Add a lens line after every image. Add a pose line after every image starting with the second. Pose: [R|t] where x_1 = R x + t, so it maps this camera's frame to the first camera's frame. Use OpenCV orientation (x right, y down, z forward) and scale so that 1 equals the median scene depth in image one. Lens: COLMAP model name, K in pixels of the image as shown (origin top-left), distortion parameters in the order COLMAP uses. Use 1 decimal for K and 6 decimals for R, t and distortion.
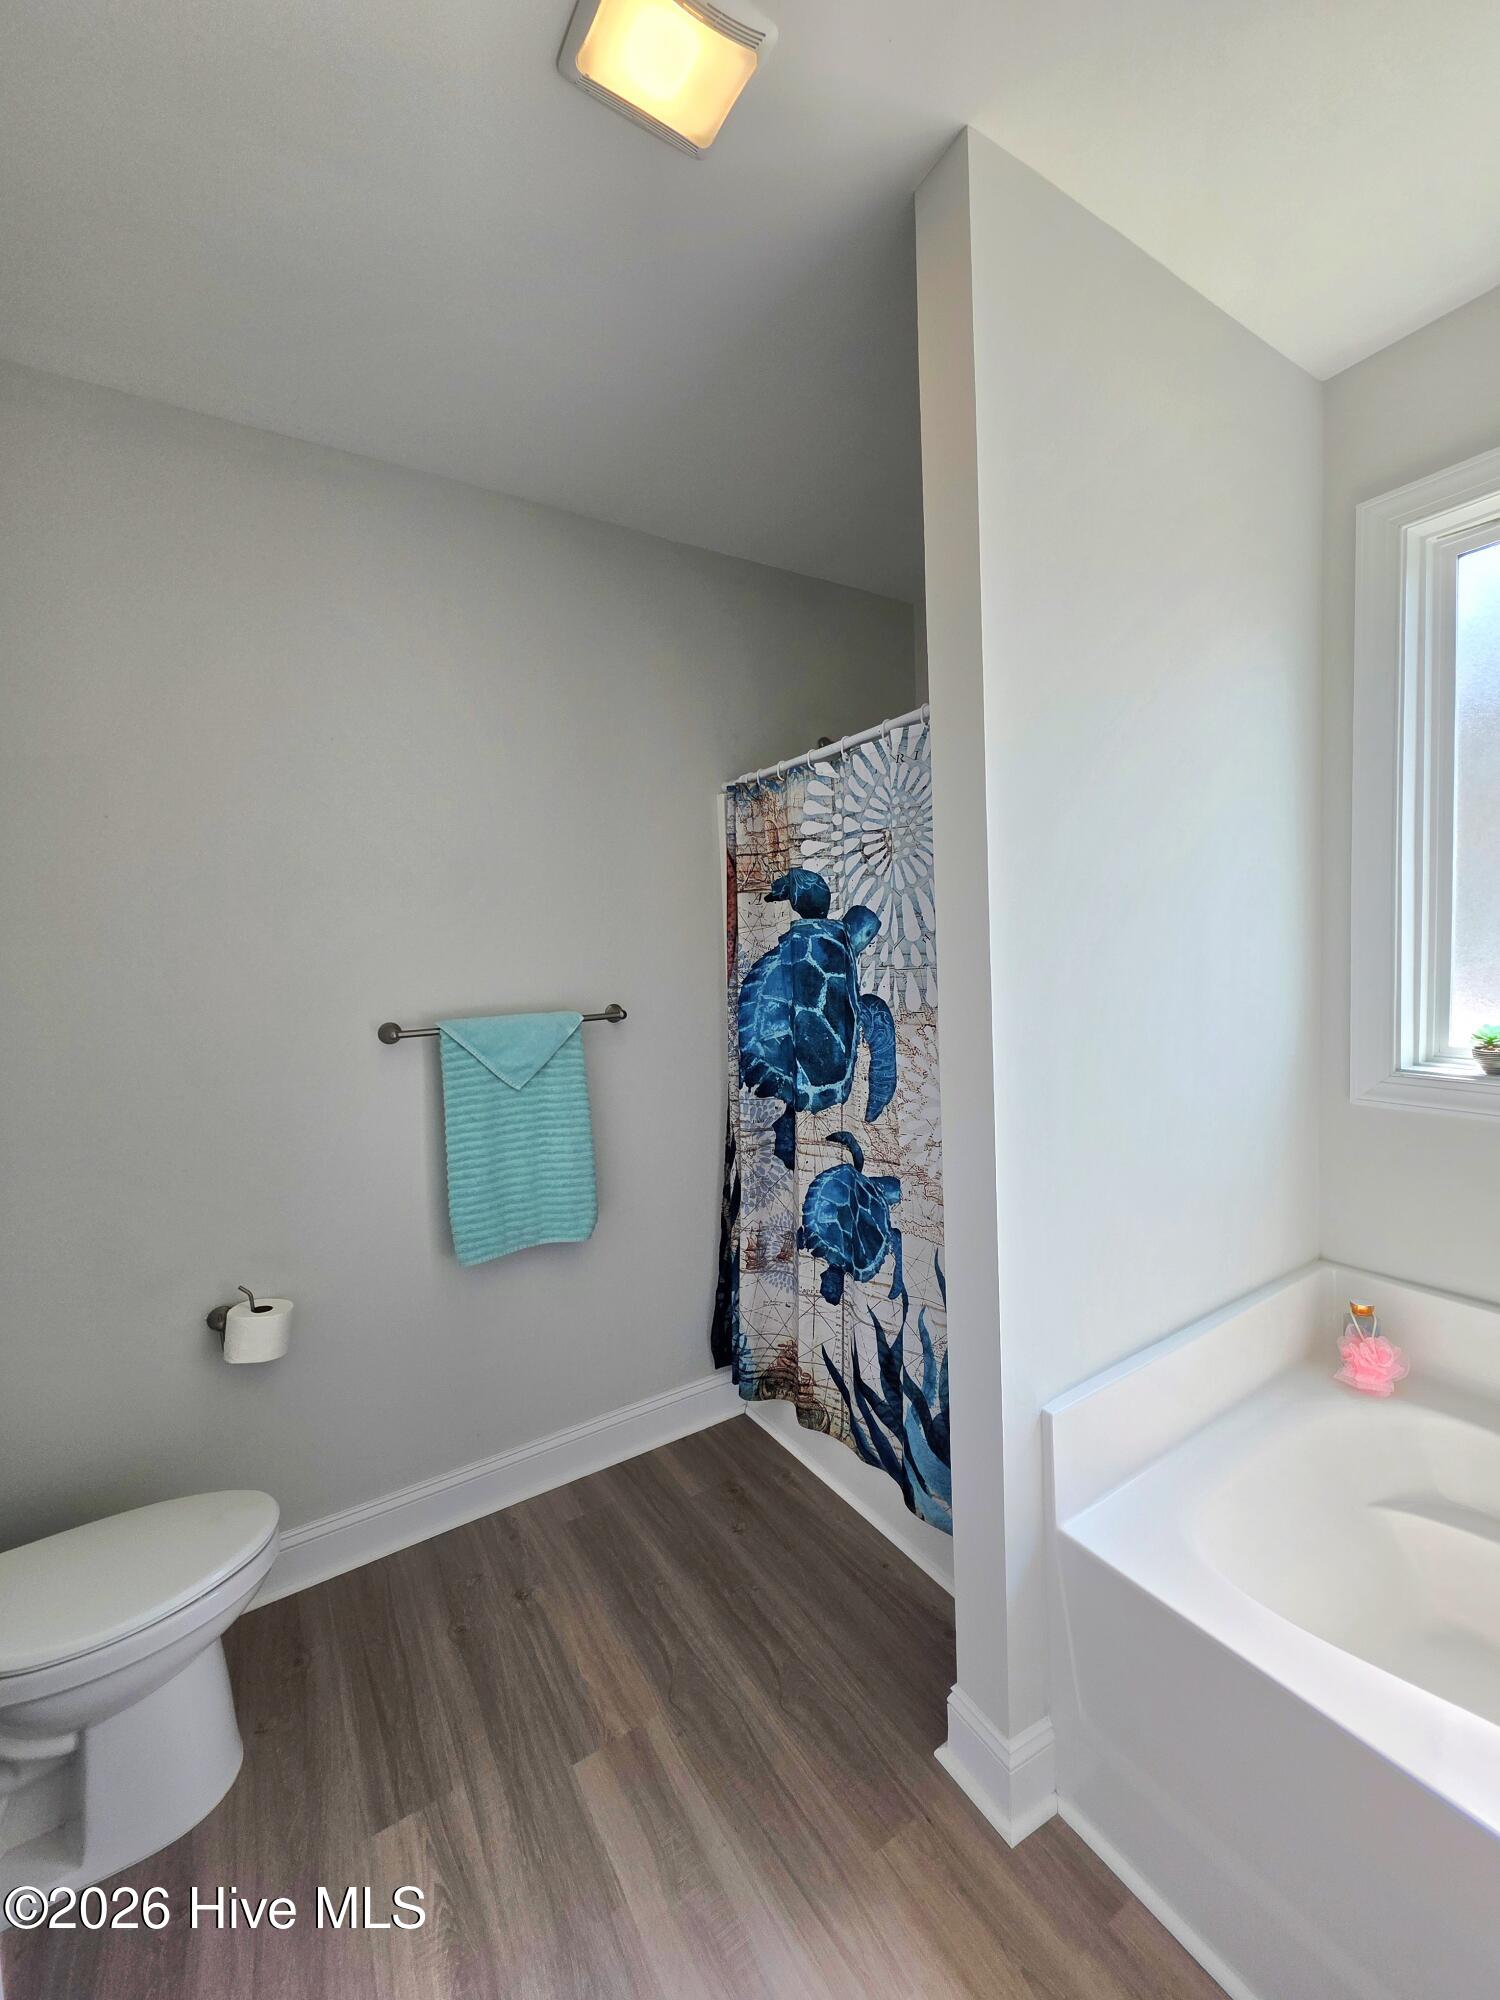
lens RADIAL K [[805.1, 0, 760.6], [0, 805.1, 984.2], [0, 0, 1]] dist [0.003660, -0.000184]
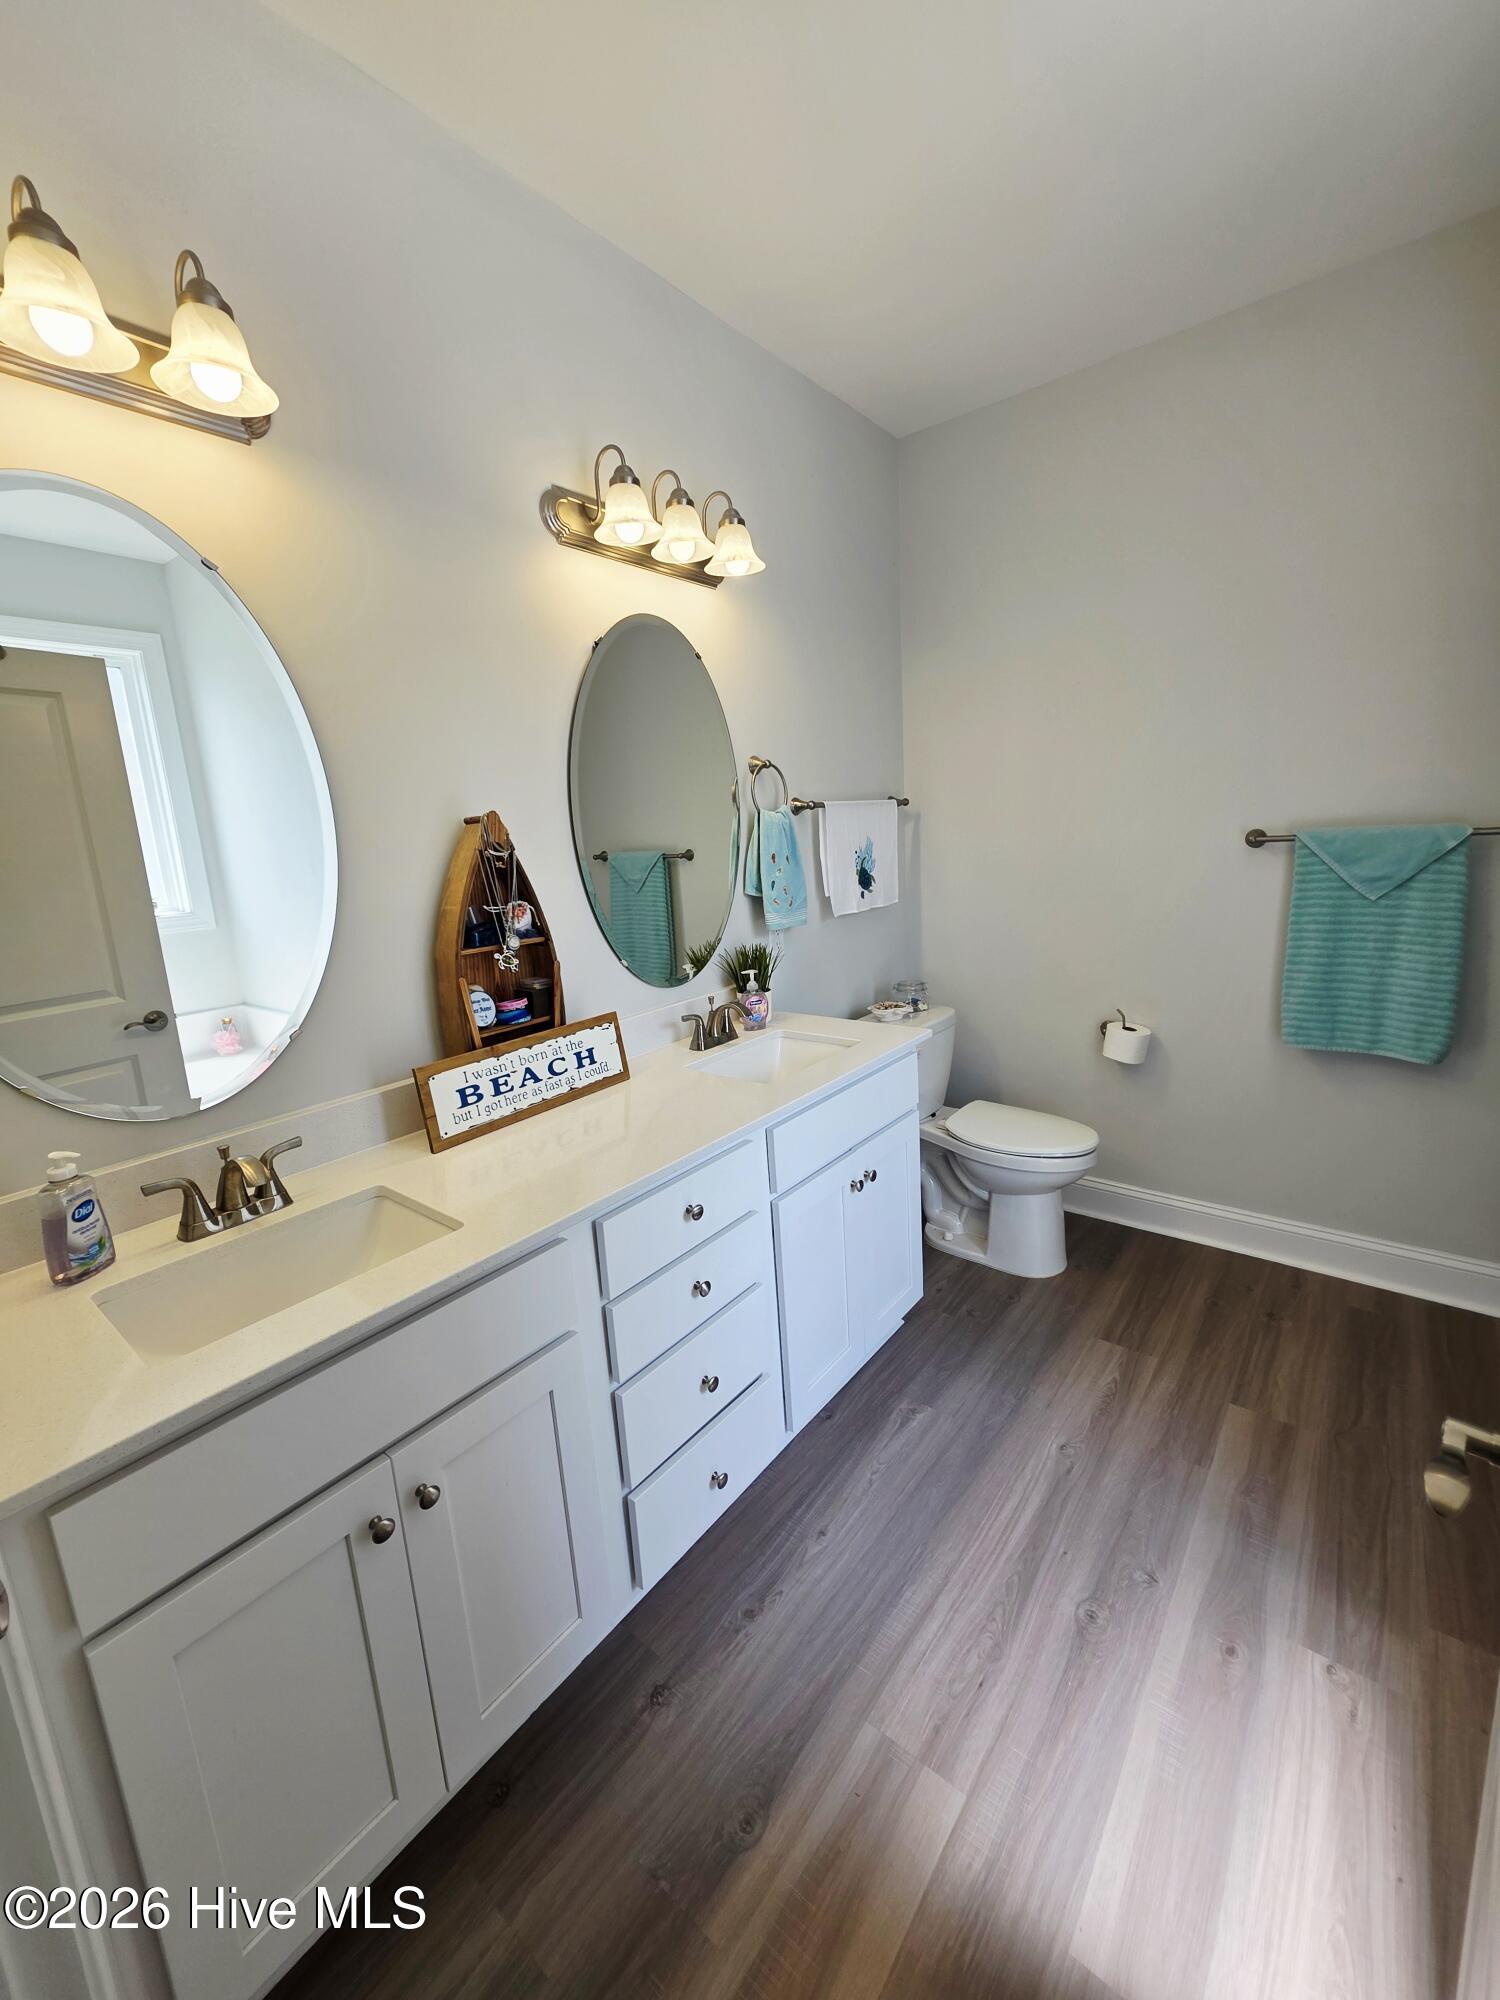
lens RADIAL K [[805.1, 0, 746.1], [0, 805.1, 987.1], [0, 0, 1]] dist [0.003660, -0.000184]
pose [[0.317884, 0.203927, -0.925939, 0.419384], [-0.006834, 0.977063, 0.212840, 0.027001], [0.948105, -0.061330, 0.311987, -0.076481]]
